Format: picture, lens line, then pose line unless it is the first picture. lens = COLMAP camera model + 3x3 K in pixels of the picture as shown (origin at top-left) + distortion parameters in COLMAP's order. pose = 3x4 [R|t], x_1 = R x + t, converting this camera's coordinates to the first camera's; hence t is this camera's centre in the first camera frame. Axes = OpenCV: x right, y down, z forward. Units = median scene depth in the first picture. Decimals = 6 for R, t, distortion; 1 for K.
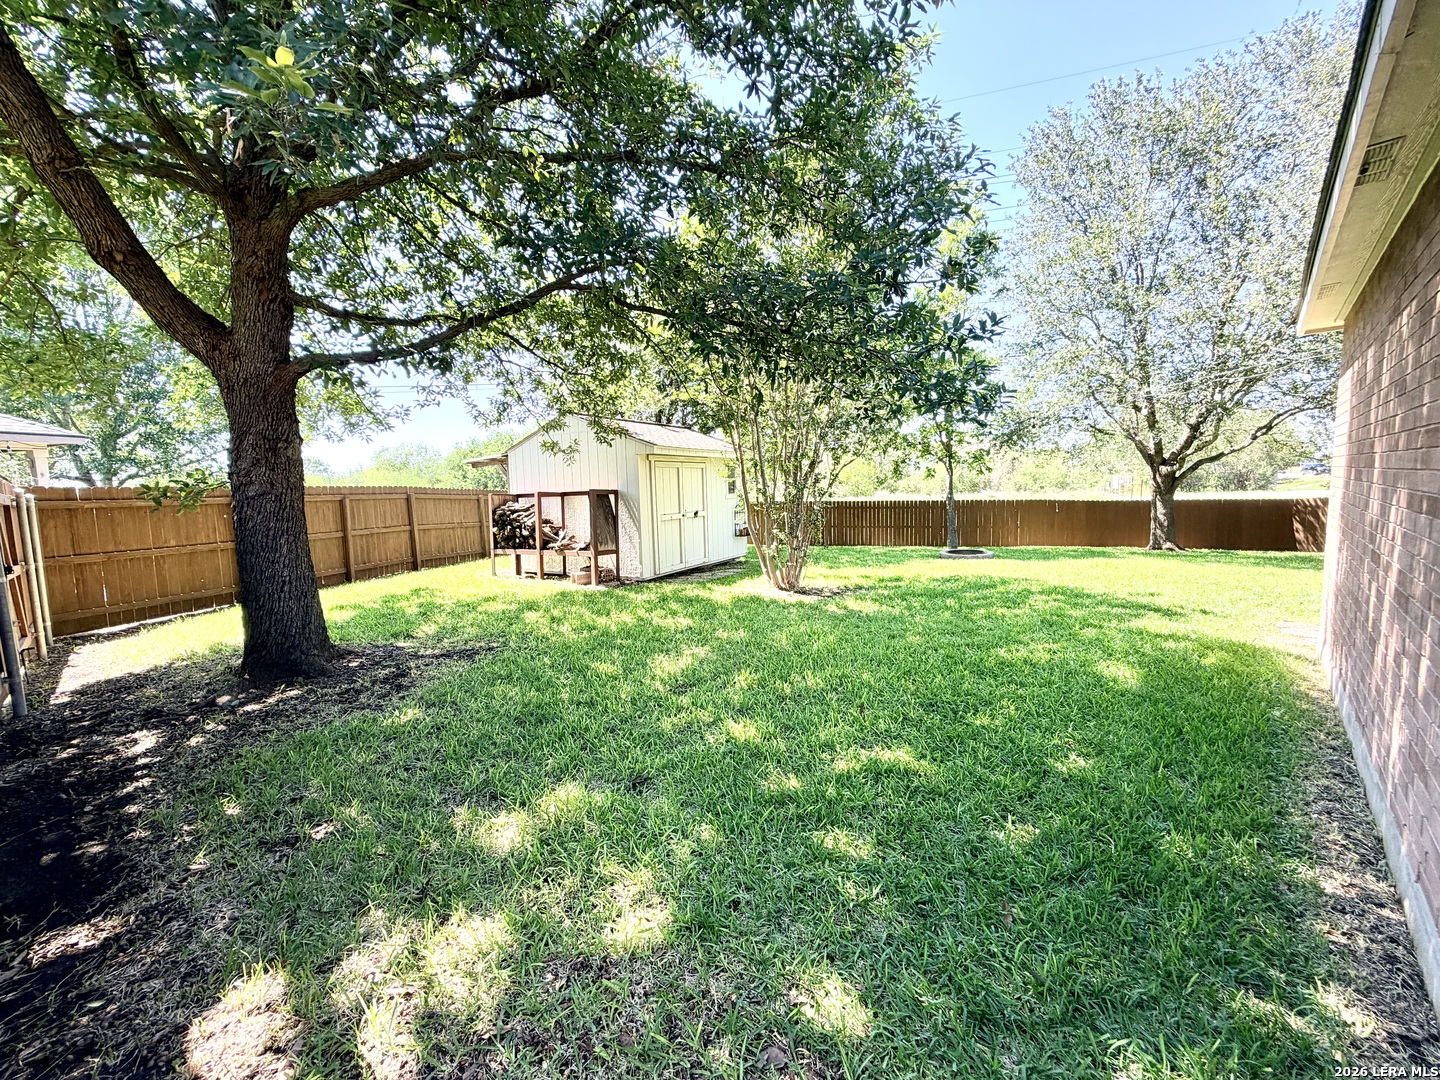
lens RADIAL K [[579.8, 0, 720.0], [0, 579.8, 540.0], [0, 0, 1]] dist [-0.001099, 0.009873]
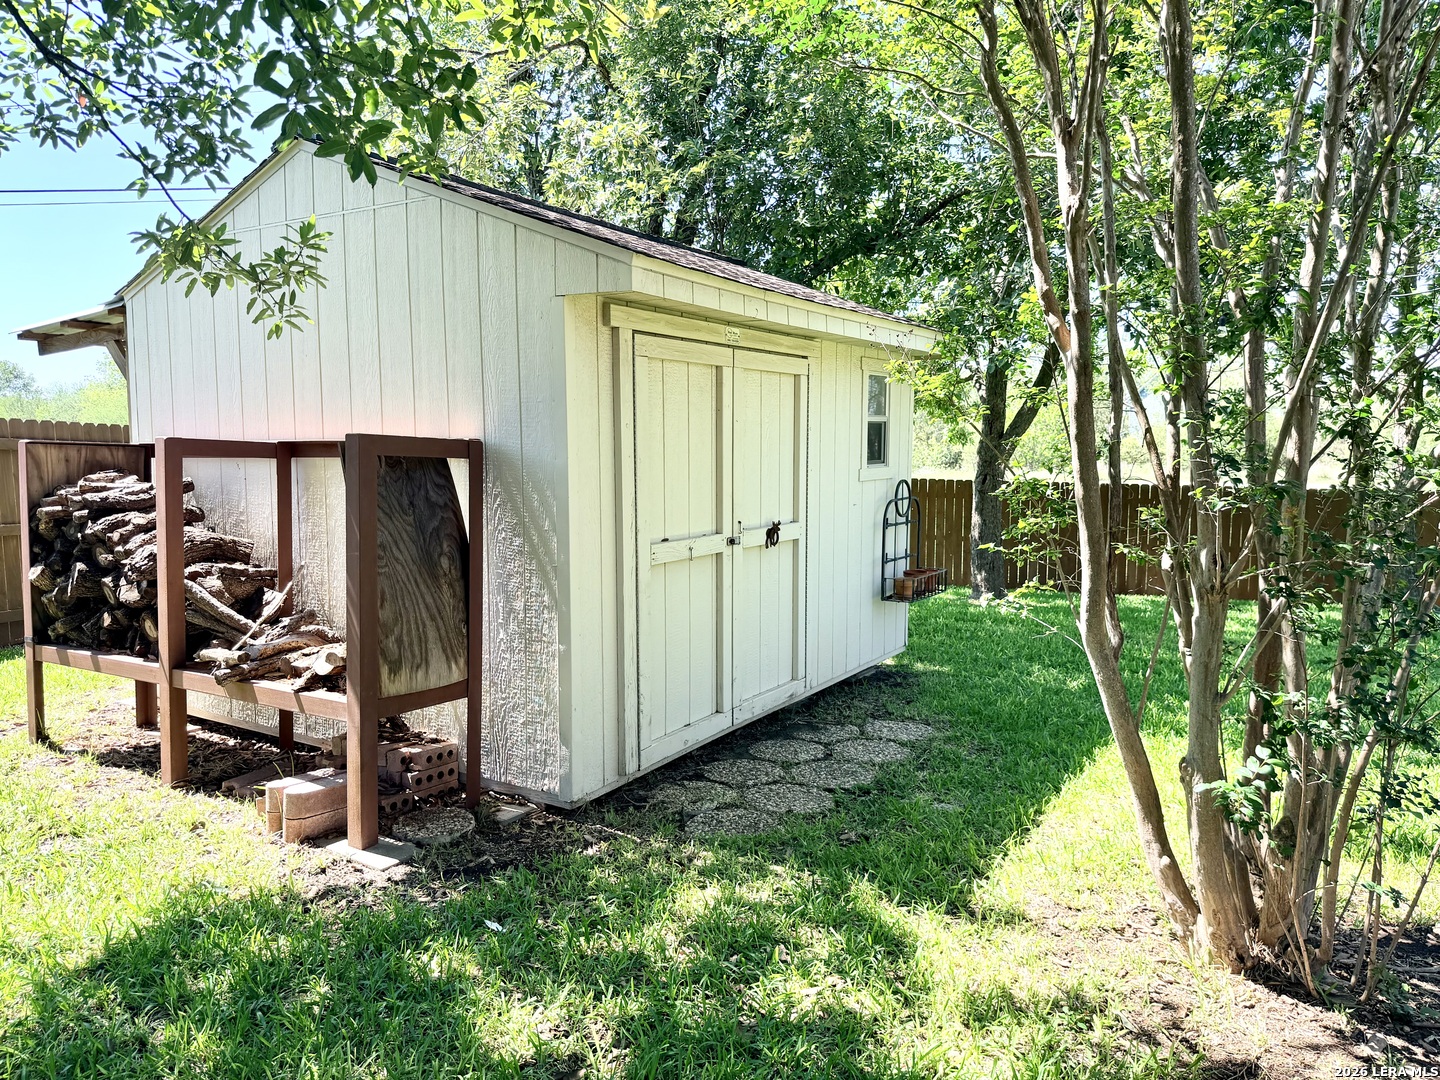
lens RADIAL K [[1019.2, 0, 720.0], [0, 1019.2, 540.0], [0, 0, 1]] dist [0.133581, -0.201112]
pose [[0.998741, 0.035580, -0.035367, -0.047799], [-0.035185, 0.999312, 0.011715, -0.045371], [0.035760, -0.010456, 0.999306, 0.477262]]
